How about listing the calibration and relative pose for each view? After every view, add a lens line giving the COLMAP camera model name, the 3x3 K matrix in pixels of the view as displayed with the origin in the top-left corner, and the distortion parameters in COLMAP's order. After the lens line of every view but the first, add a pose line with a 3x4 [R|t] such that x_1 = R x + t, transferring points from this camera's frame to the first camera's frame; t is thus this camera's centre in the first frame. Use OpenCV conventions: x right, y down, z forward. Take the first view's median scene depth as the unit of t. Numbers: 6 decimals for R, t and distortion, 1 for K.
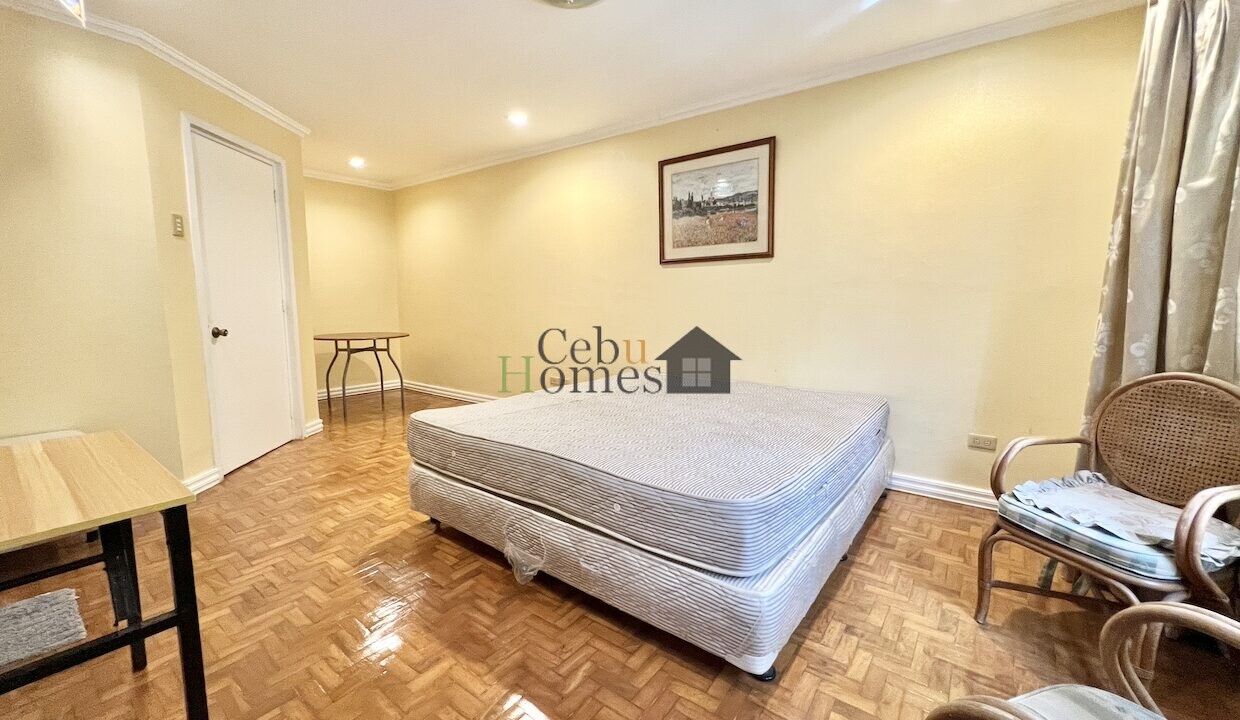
lens RADIAL K [[497.2, 0, 620.0], [0, 497.2, 360.0], [0, 0, 1]] dist [-0.001782, 0.000555]
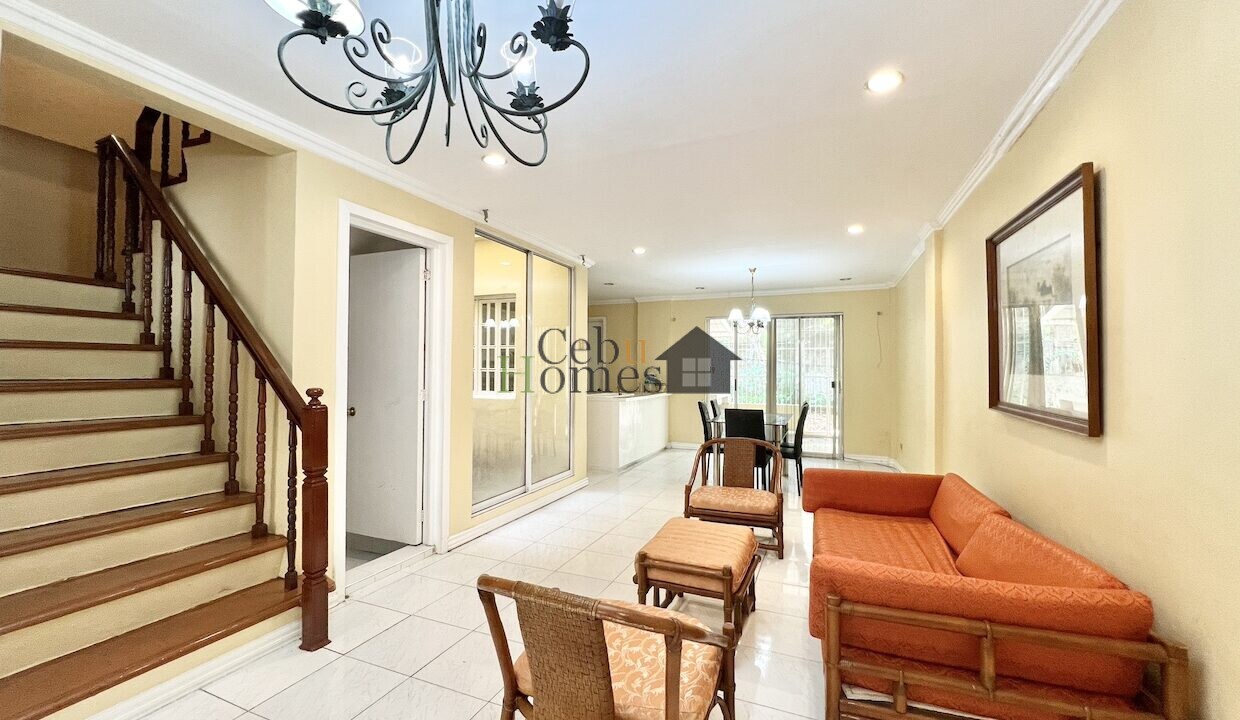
lens RADIAL K [[492.8, 0, 620.0], [0, 492.8, 360.0], [0, 0, 1]] dist [-0.000890, 0.000076]
pose [[0.273085, 0.002879, -0.961986, 0.551628], [-0.116211, 0.992771, -0.030018, -0.196487], [0.954945, 0.119990, 0.271446, 0.457846]]
